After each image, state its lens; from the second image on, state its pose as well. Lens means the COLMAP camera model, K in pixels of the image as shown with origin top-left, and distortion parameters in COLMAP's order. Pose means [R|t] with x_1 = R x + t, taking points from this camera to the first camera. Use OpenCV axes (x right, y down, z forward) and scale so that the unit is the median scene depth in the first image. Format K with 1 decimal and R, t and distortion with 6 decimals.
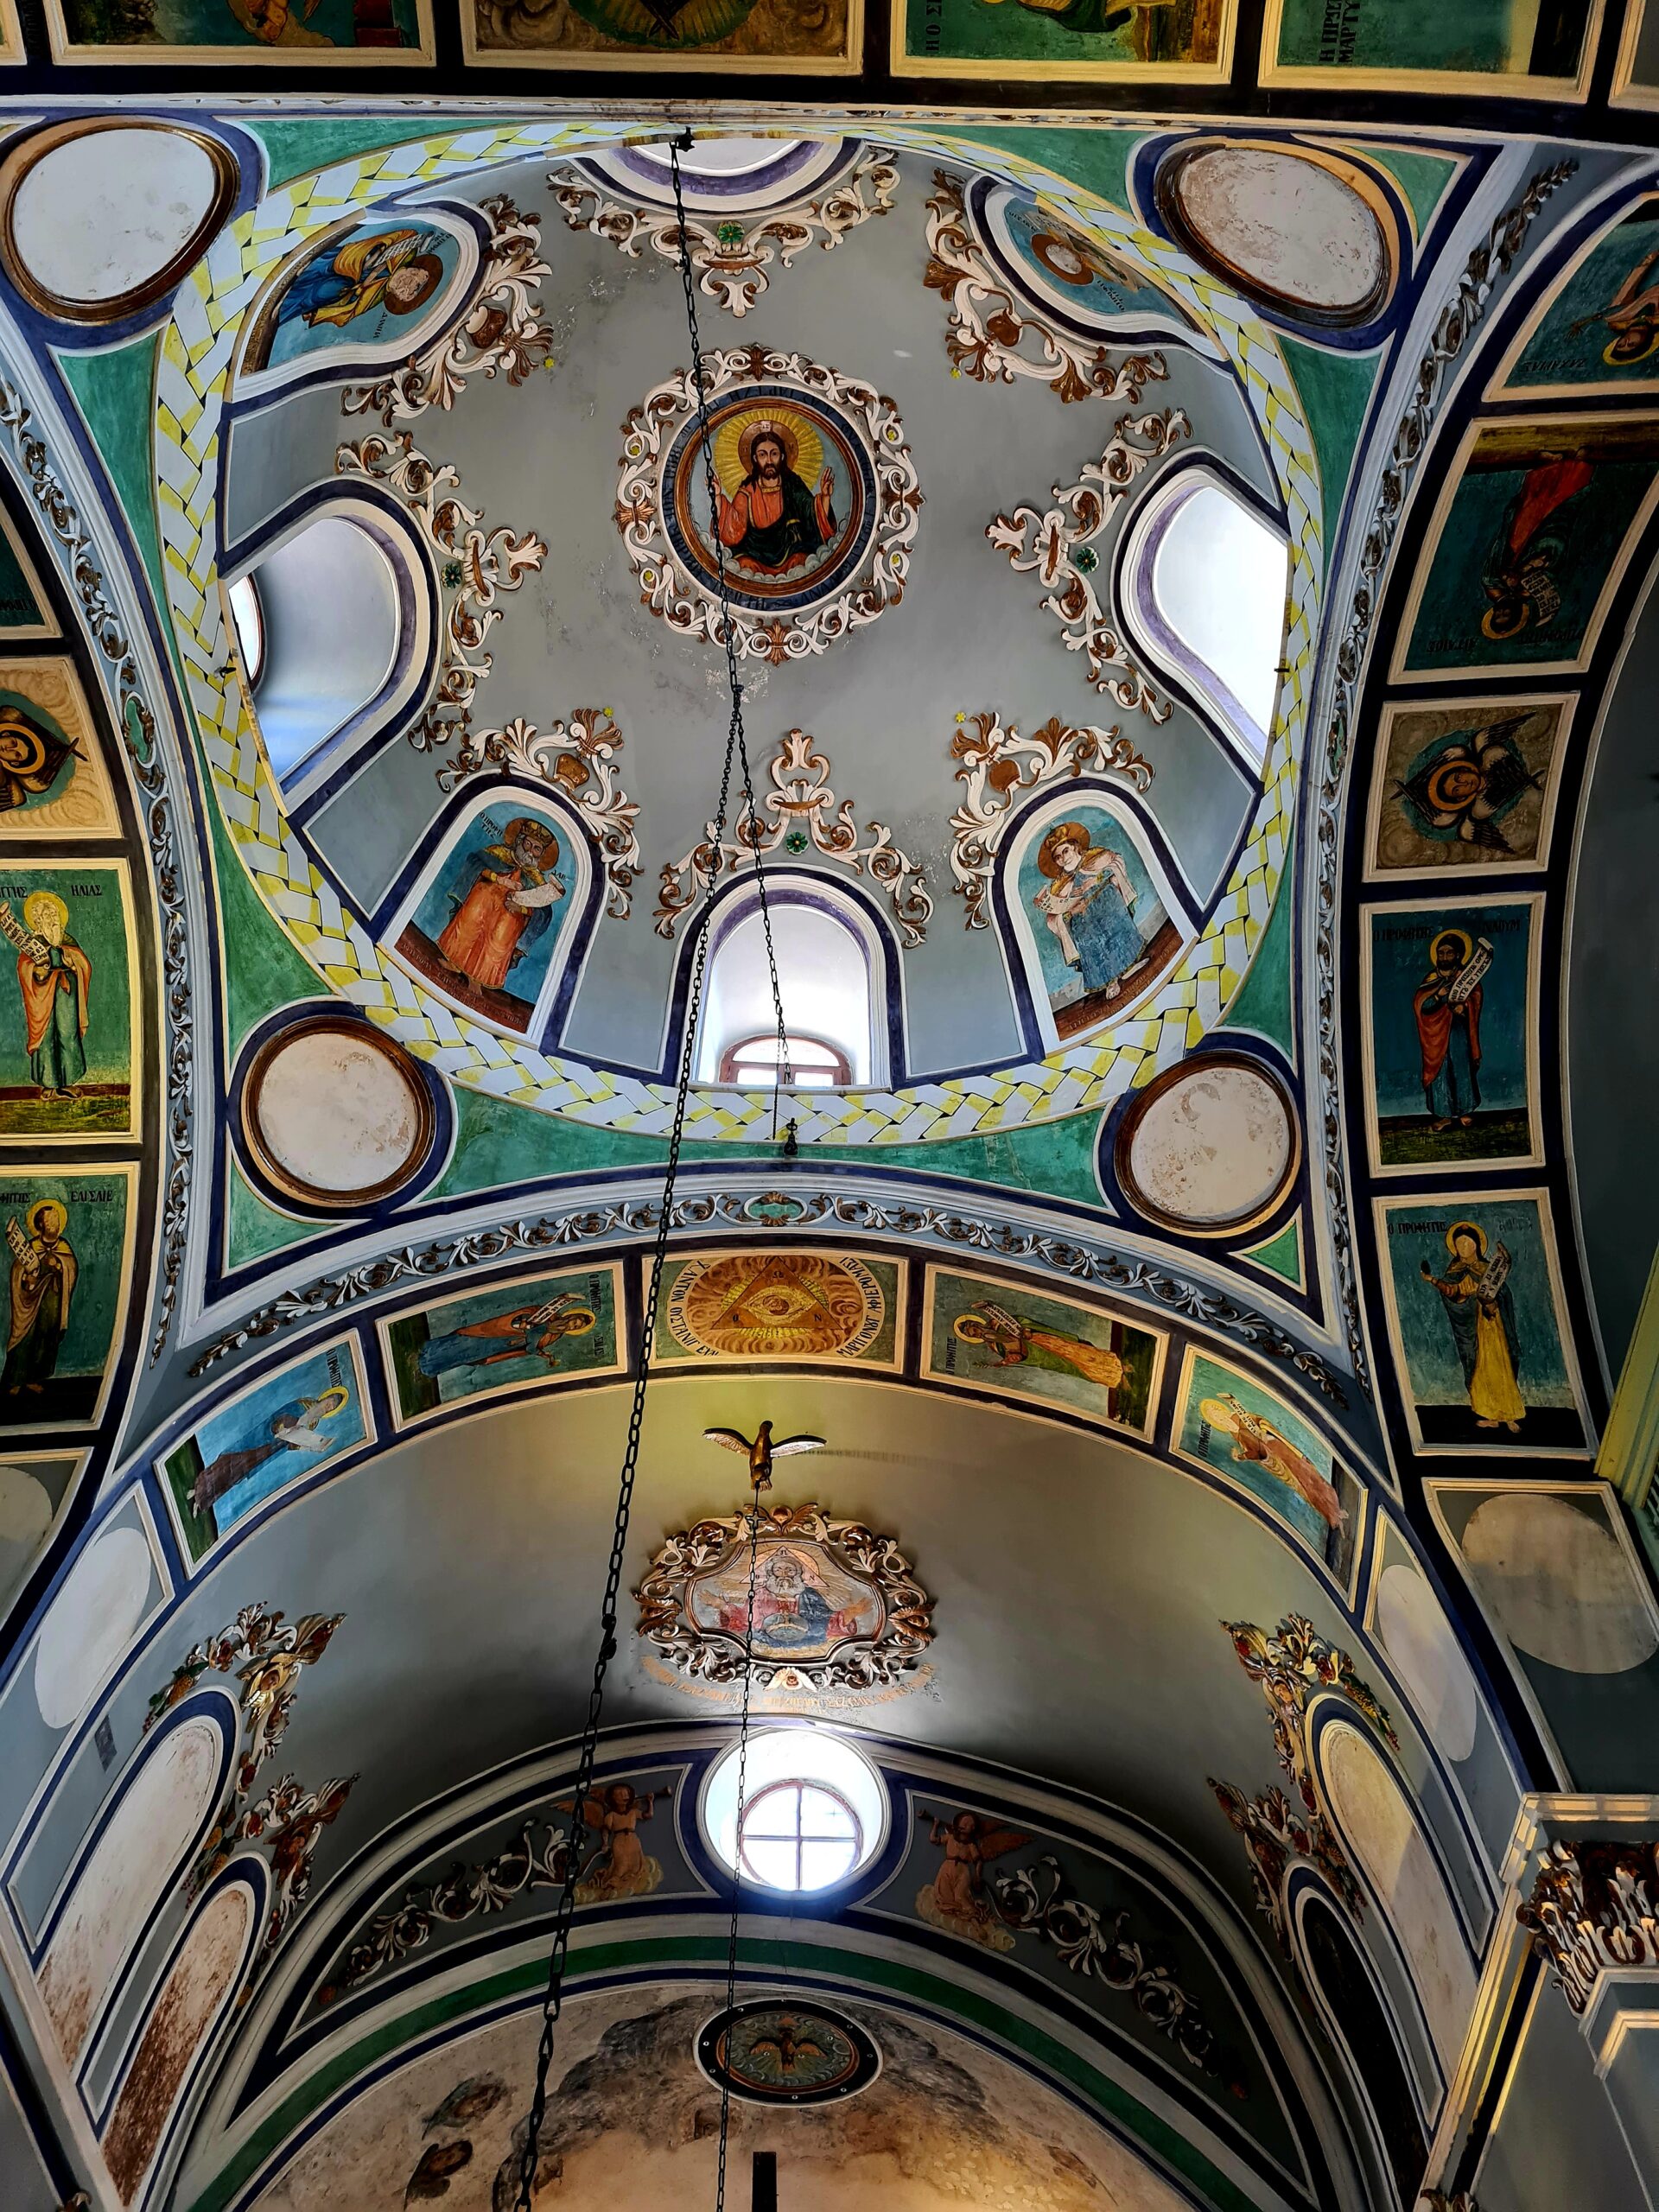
lens RADIAL K [[1637.1, 0, 822.0], [0, 1637.1, 1106.2], [0, 0, 1]] dist [0.074358, -0.050524]
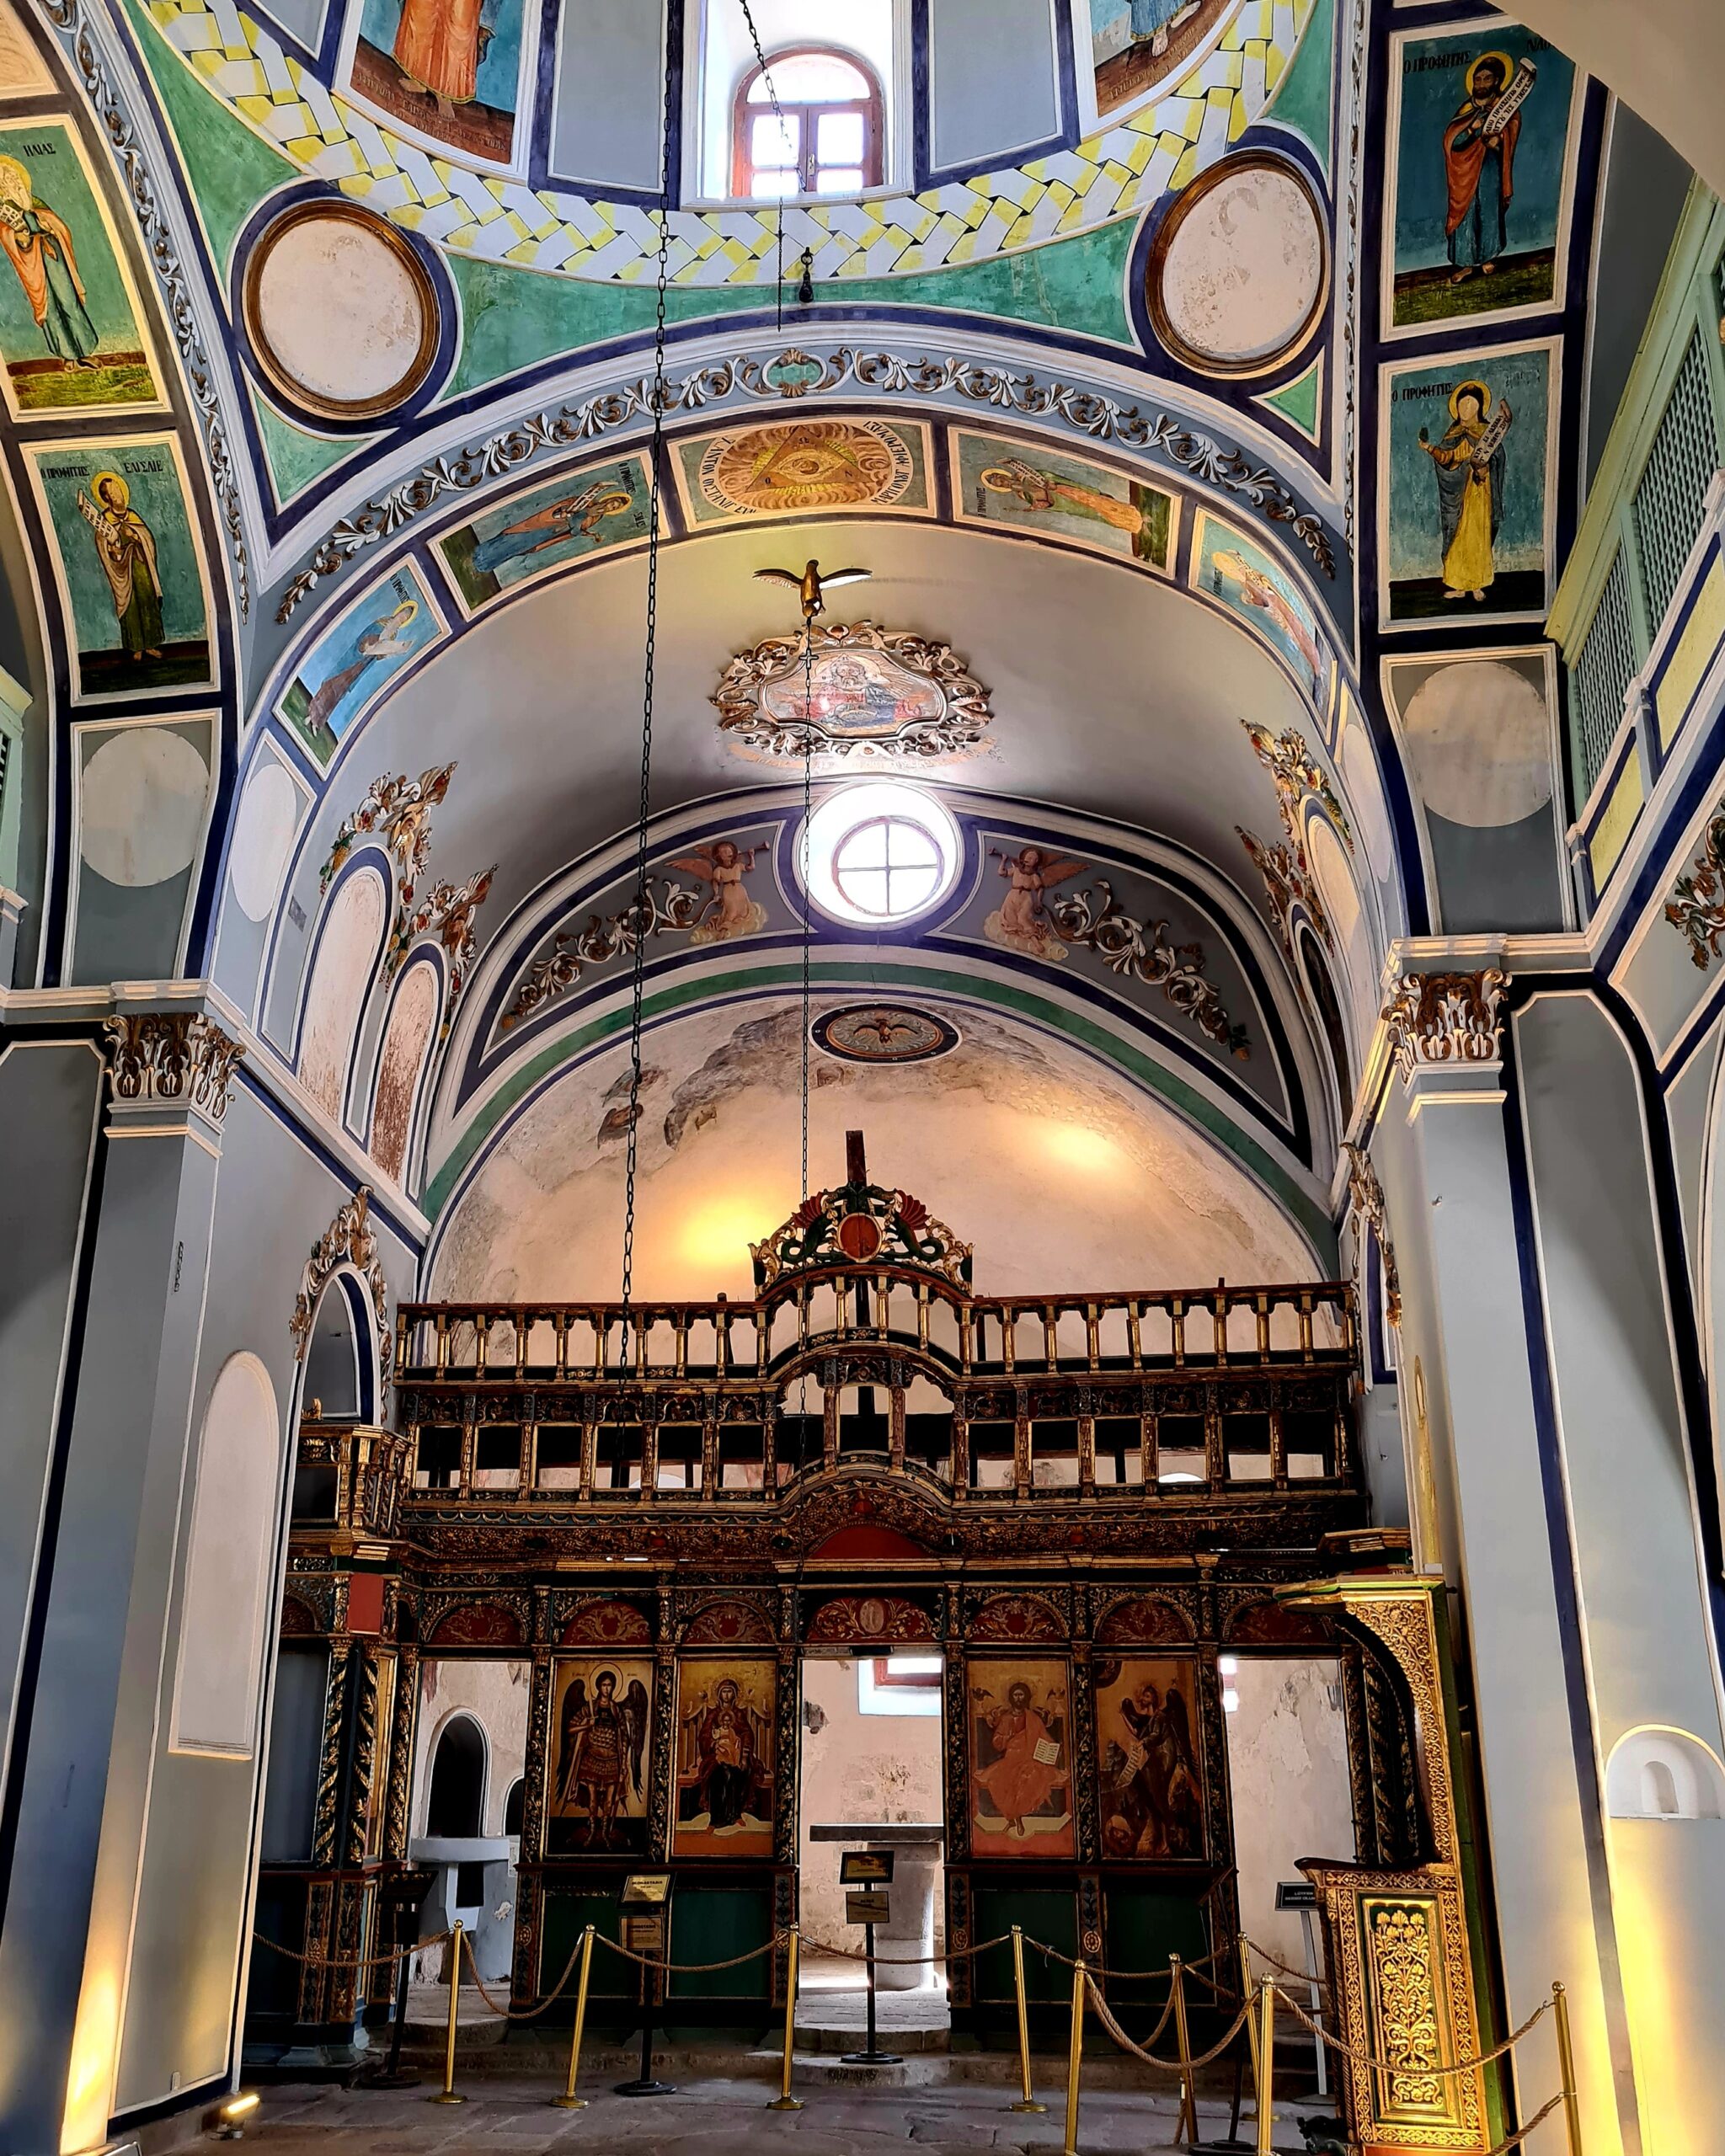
lens RADIAL K [[1941.4, 0, 853.4], [0, 1941.4, 1087.2], [0, 0, 1]] dist [0.061453, -0.034468]
pose [[0.995315, -0.042890, -0.086647, 0.089672], [0.086003, 0.802188, 0.590846, -0.282578], [0.044166, -0.595530, 0.802118, -0.195172]]
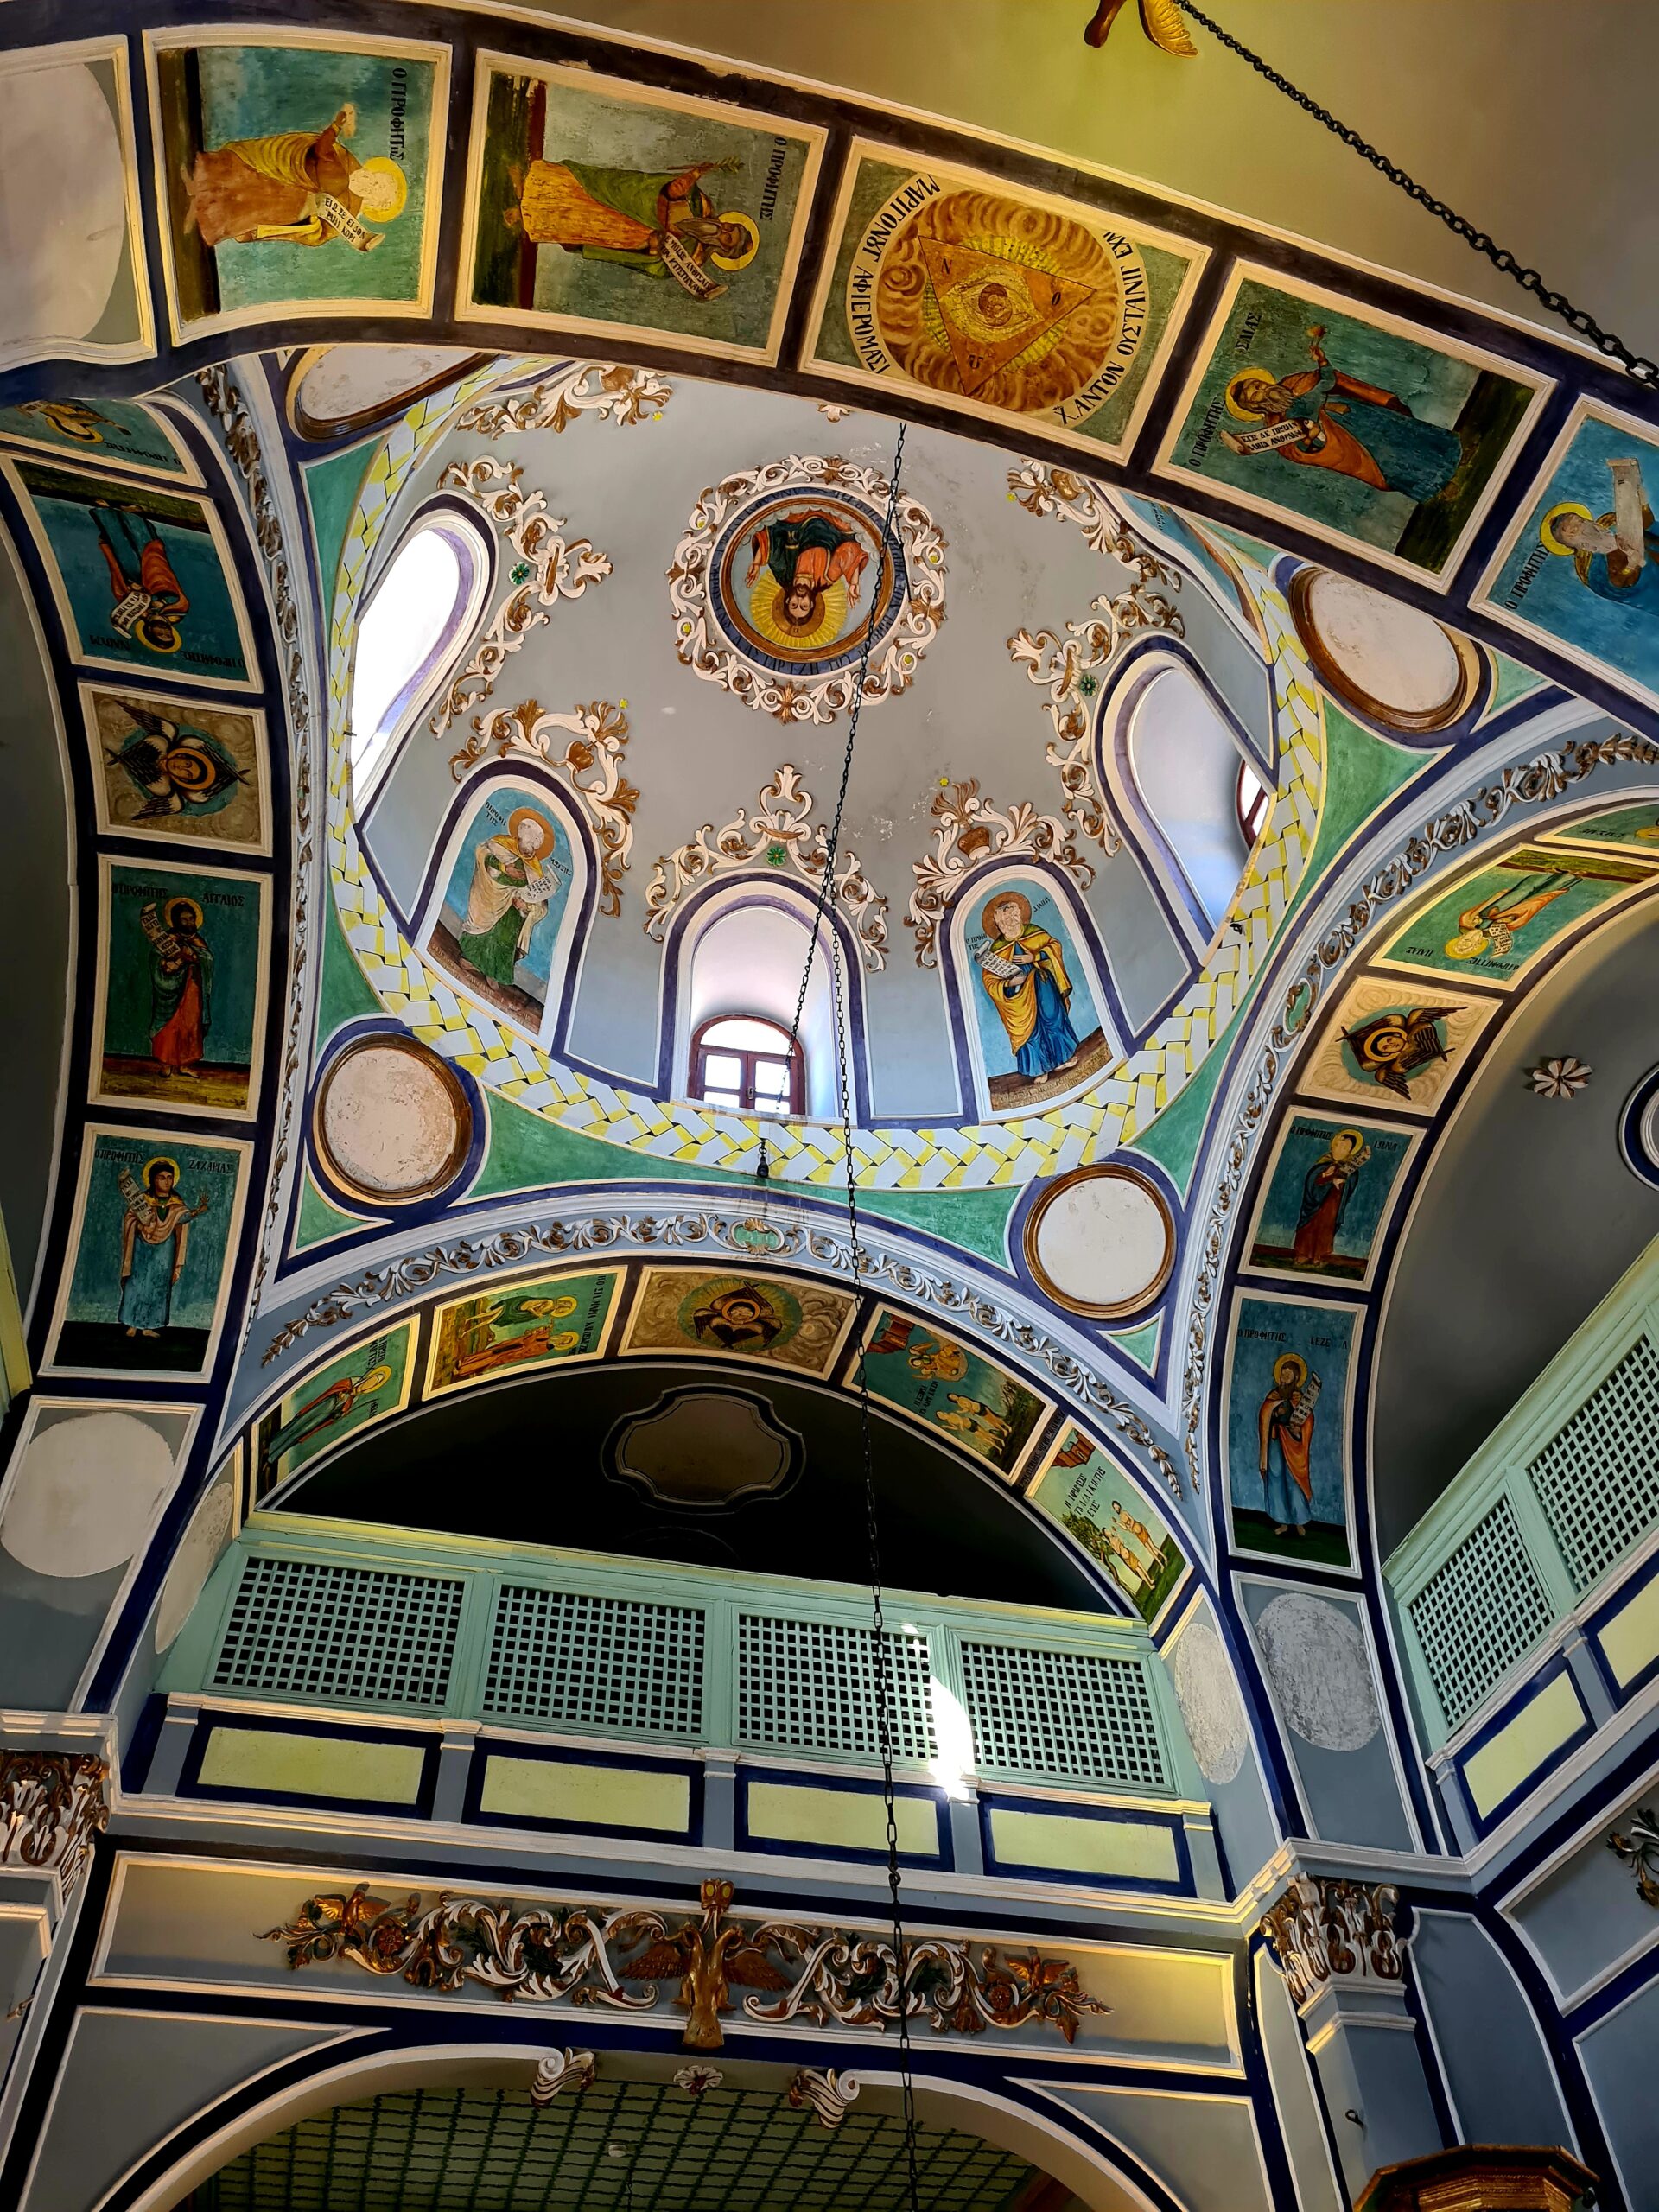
lens RADIAL K [[1637.1, 0, 786.8], [0, 1637.1, 1066.8], [0, 0, 1]] dist [0.074358, -0.050524]
pose [[-0.972755, -0.172462, -0.154935, 0.117140], [0.198575, -0.274904, -0.940742, 0.700894], [0.119650, -0.945878, 0.301660, 0.454594]]
